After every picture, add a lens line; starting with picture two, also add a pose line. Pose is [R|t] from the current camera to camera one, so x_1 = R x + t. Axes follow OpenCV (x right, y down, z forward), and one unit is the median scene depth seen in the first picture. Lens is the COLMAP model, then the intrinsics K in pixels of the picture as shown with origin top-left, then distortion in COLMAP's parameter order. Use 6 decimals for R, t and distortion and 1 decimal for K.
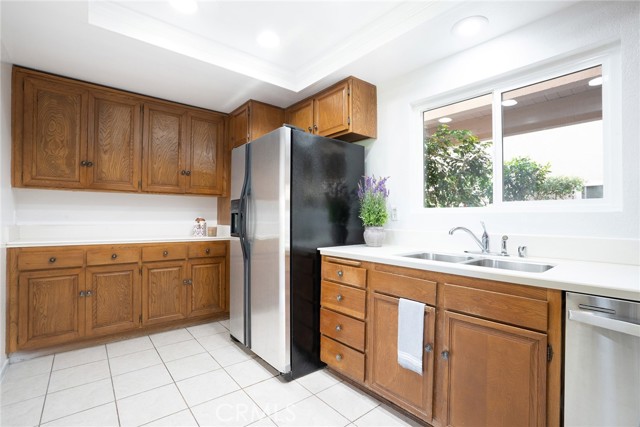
lens RADIAL K [[293.0, 0, 318.6], [0, 293.0, 216.2], [0, 0, 1]] dist [-0.040946, 0.005773]
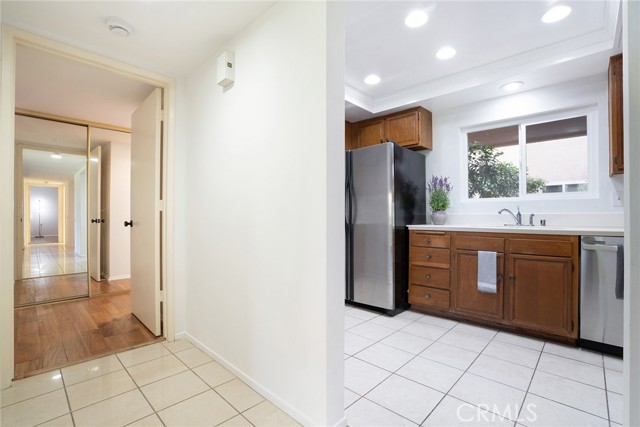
lens RADIAL K [[293.0, 0, 319.7], [0, 293.0, 214.4], [0, 0, 1]] dist [-0.040946, 0.005773]
pose [[0.992976, -0.003956, 0.118246, -0.749051], [0.004066, 0.999991, -0.000694, 0.066609], [-0.118243, 0.001170, 0.992984, -0.487188]]
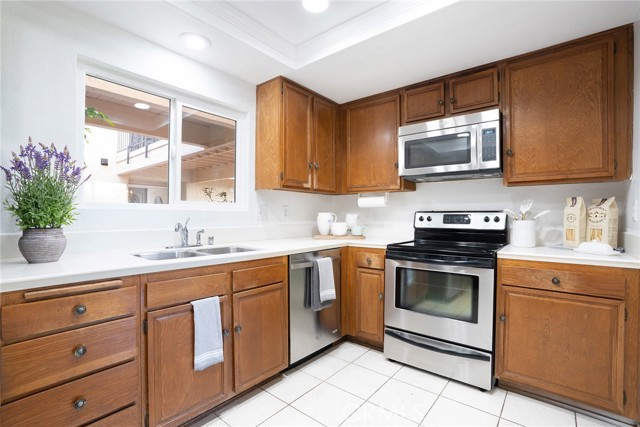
lens RADIAL K [[293.0, 0, 319.3], [0, 293.0, 216.2], [0, 0, 1]] dist [-0.040946, 0.005773]
pose [[-0.186863, -0.008254, 0.982351, -0.653832], [-0.017584, 0.999833, 0.005057, -0.003931], [-0.982229, -0.016329, -0.186977, 0.724778]]
